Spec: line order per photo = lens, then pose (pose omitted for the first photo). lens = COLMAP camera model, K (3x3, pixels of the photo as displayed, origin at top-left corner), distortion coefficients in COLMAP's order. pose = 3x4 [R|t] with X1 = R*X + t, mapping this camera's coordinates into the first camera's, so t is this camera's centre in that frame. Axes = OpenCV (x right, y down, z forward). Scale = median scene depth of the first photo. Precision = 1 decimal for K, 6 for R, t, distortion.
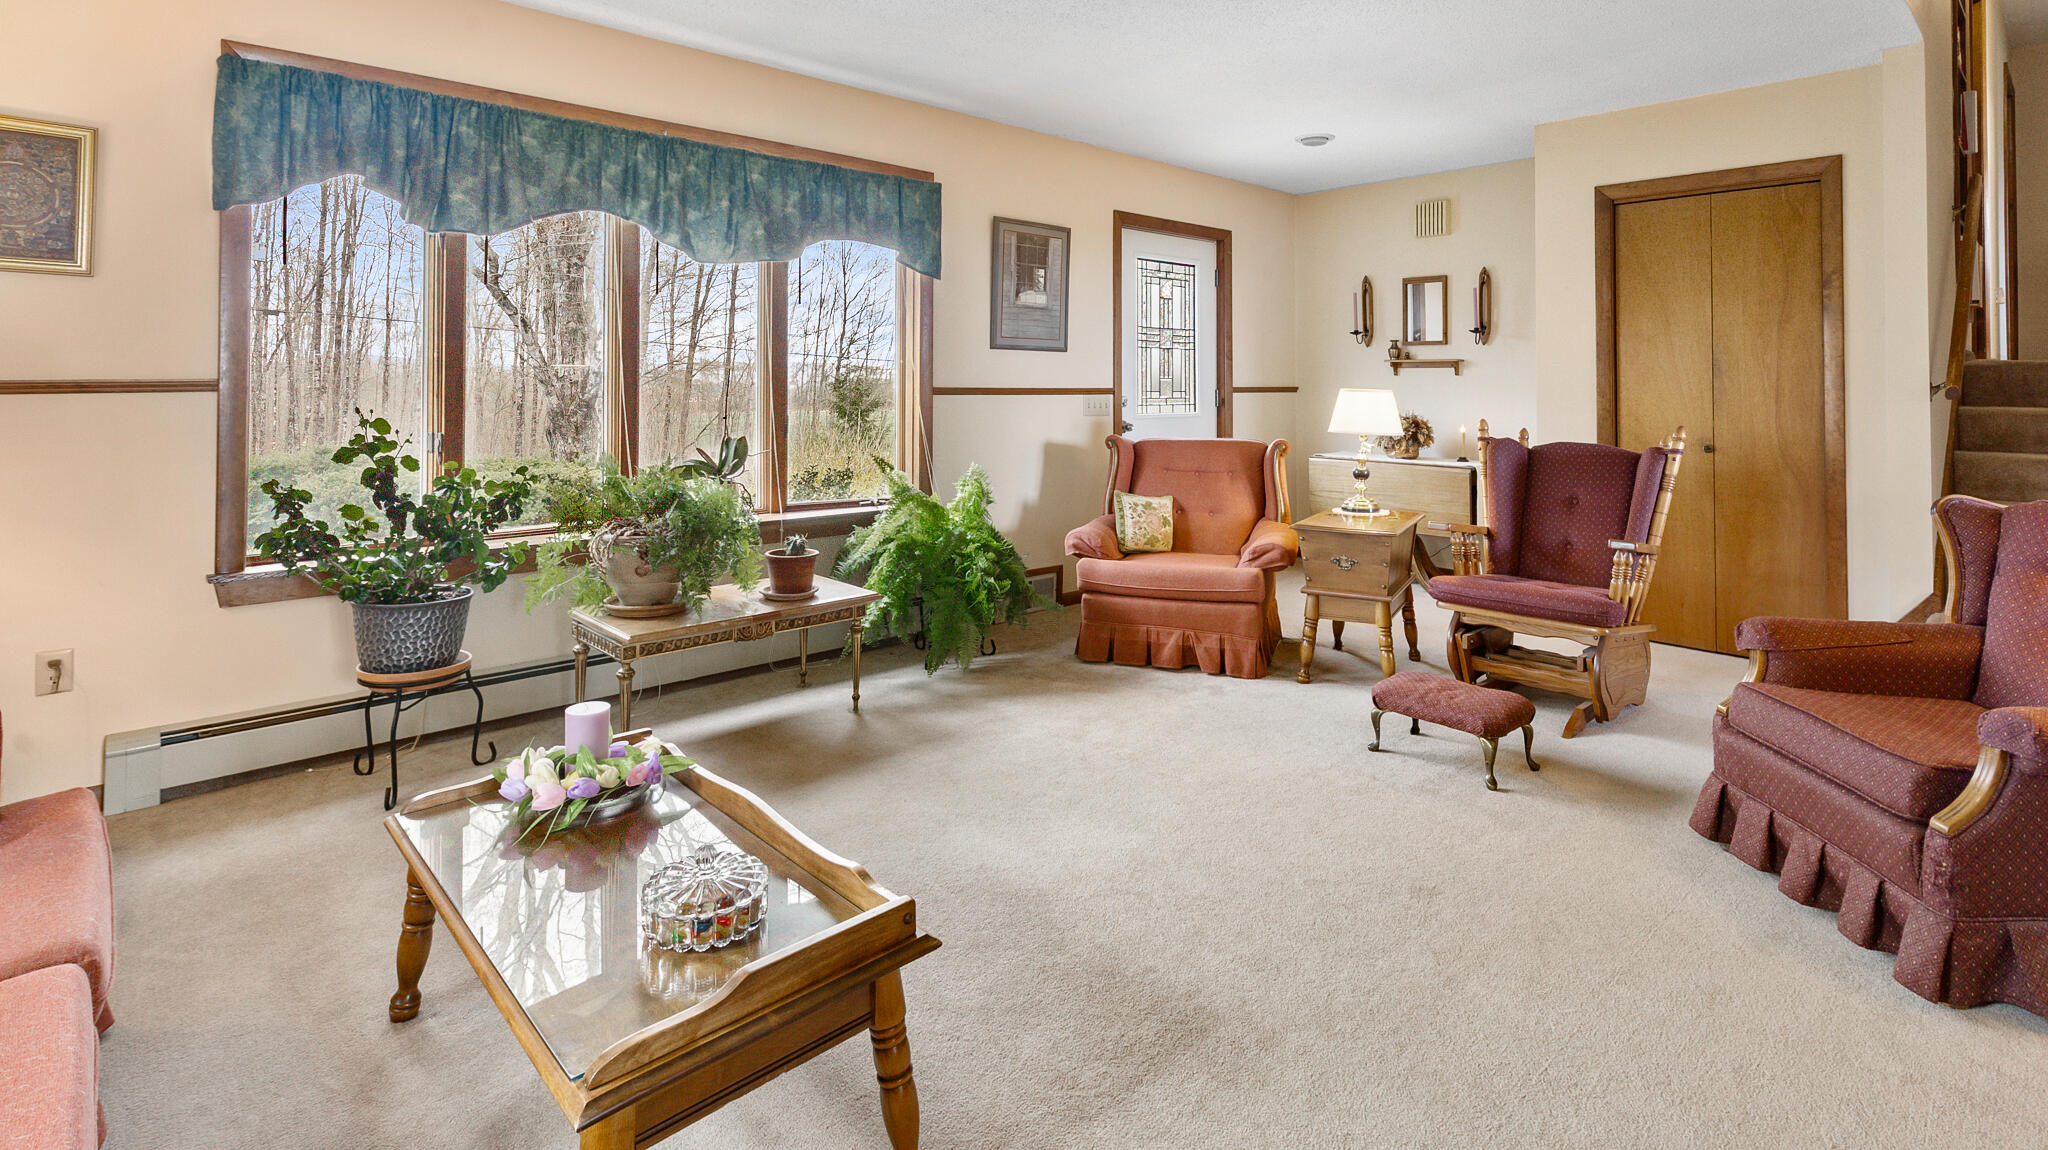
lens RADIAL K [[998.0, 0, 1026.2], [0, 998.0, 559.3], [0, 0, 1]] dist [-0.001335, 0.001877]
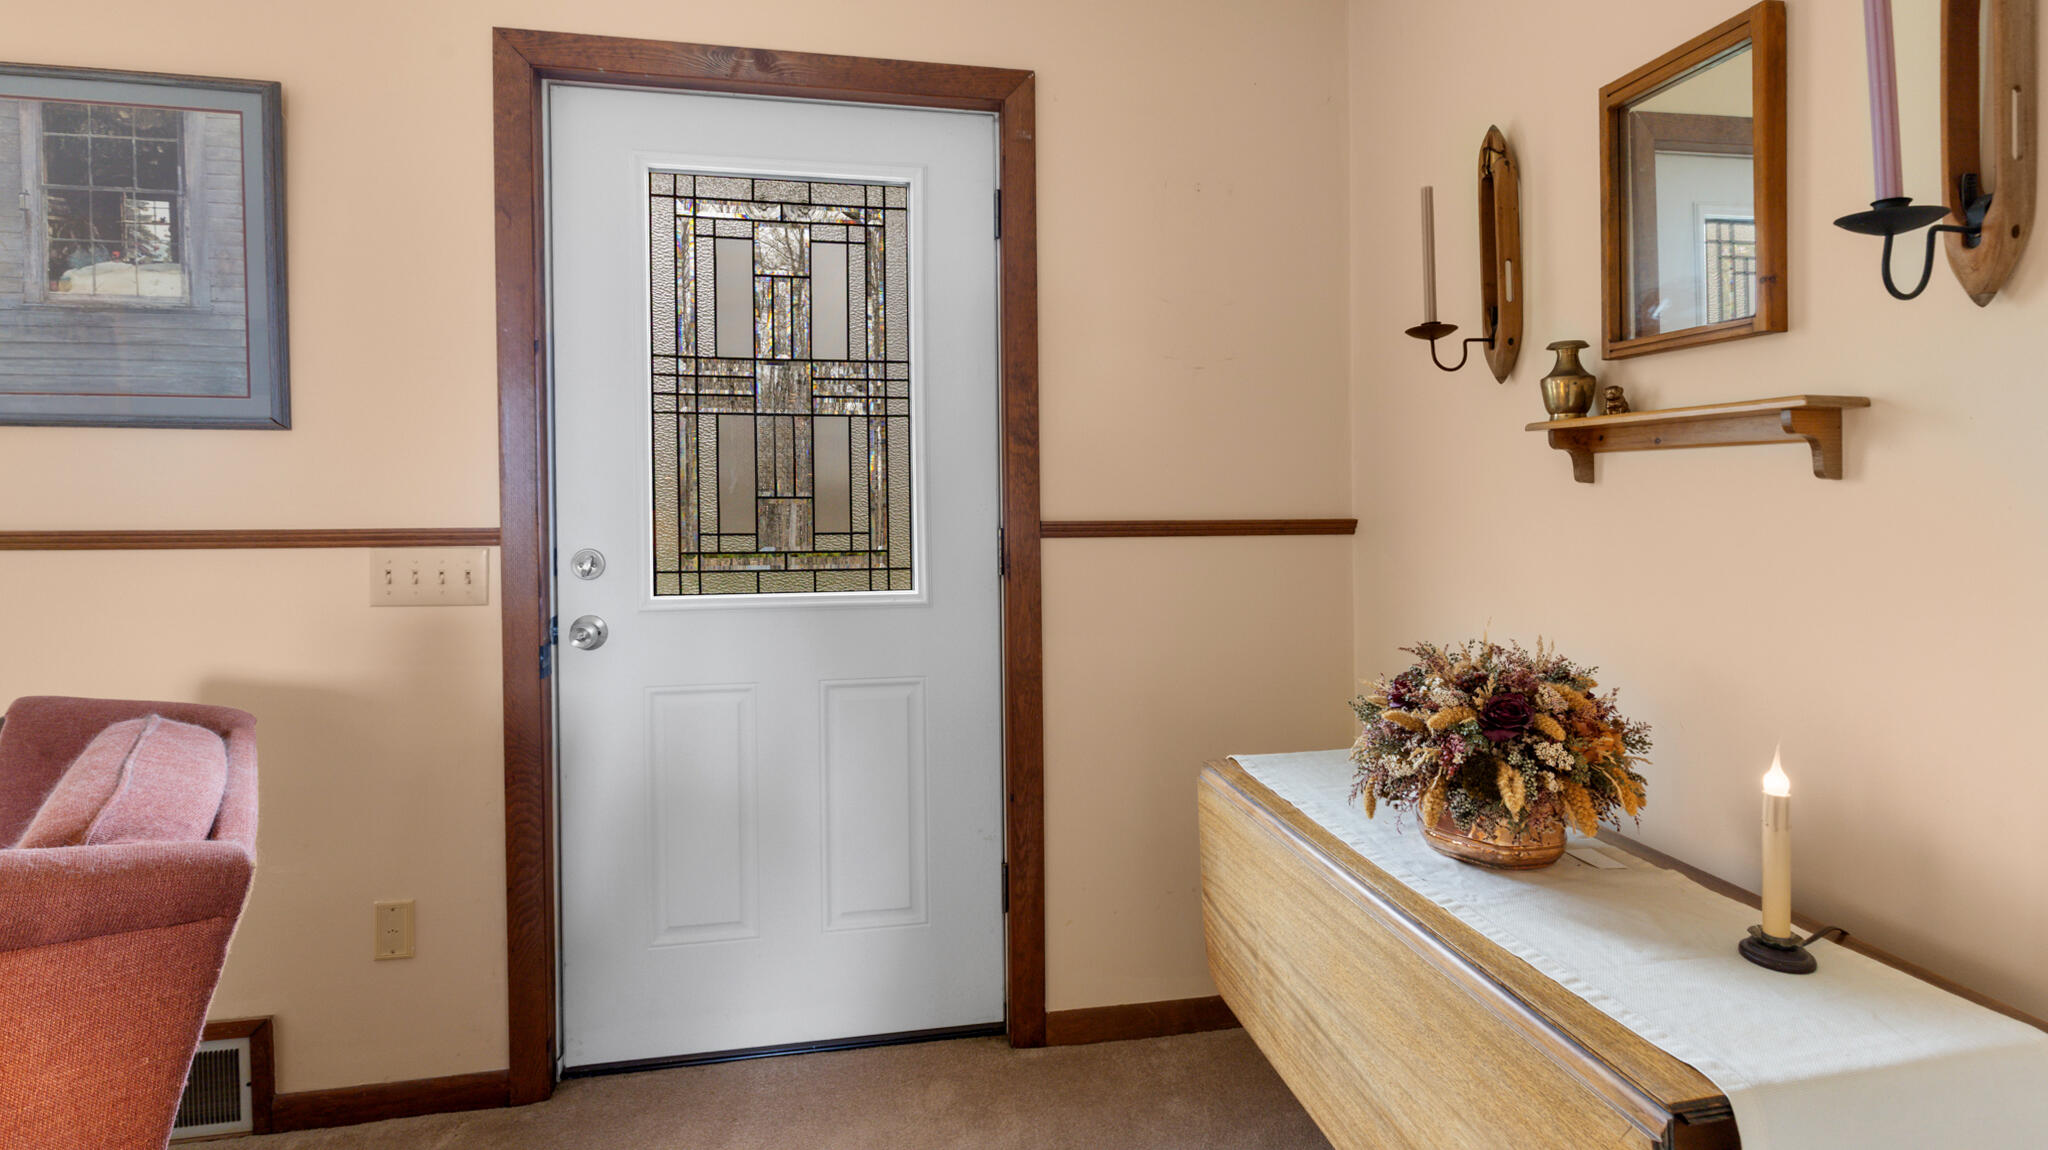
lens RADIAL K [[998.0, 0, 1002.4], [0, 998.0, 538.3], [0, 0, 1]] dist [-0.001335, 0.001877]
pose [[0.853035, 0.018631, -0.521522, 0.569304], [-0.082764, 0.991544, -0.099951, -0.202039], [0.515249, 0.128425, 0.847364, 1.085592]]
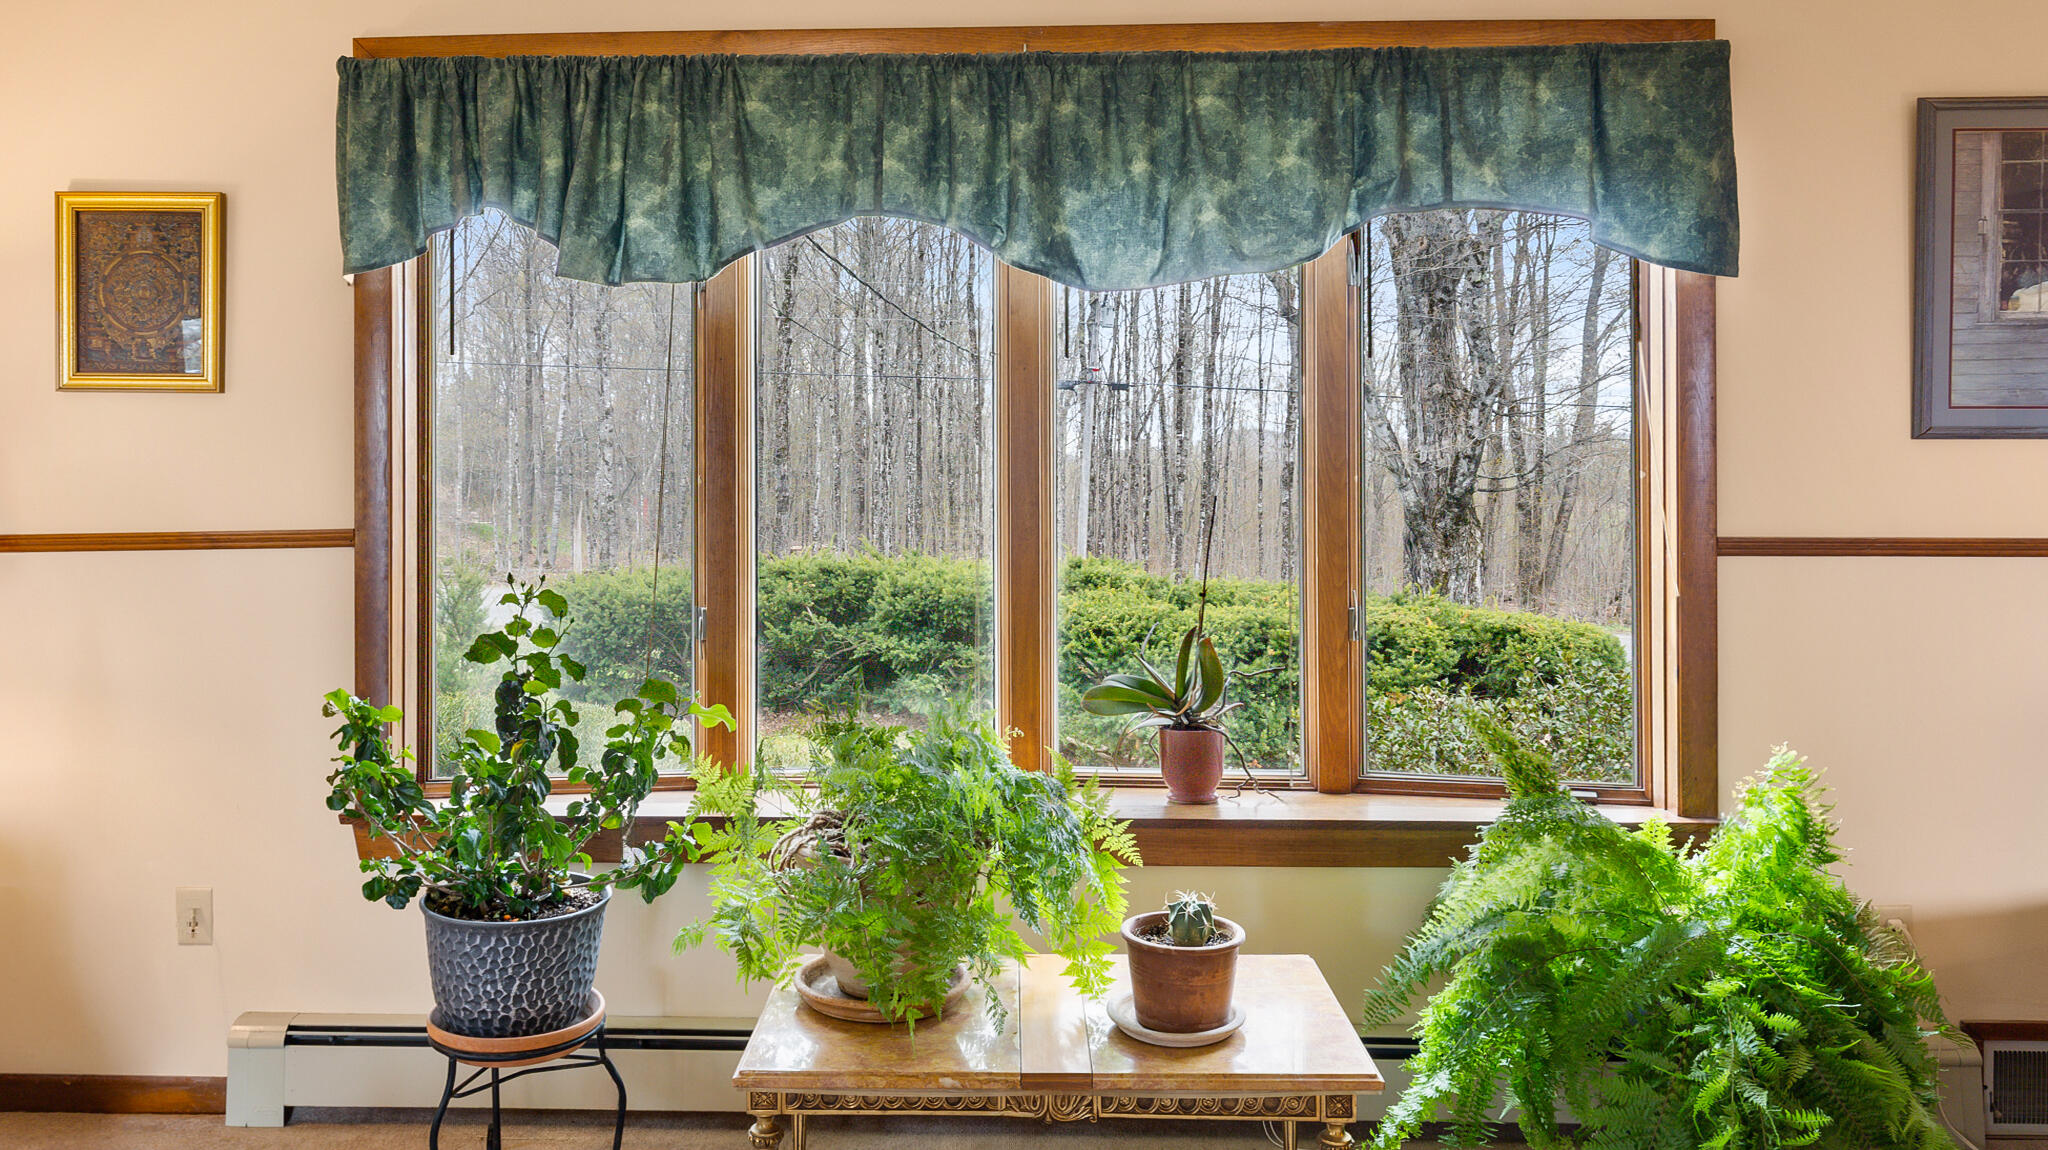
lens RADIAL K [[1424.4, 0, 1014.8], [0, 1424.4, 533.7], [0, 0, 1]] dist [-0.003780, -0.006086]
pose [[0.697722, 0.031299, -0.715684, 0.142583], [-0.117368, 0.990540, -0.071103, -0.117239], [0.706688, 0.133608, 0.694795, 0.470177]]
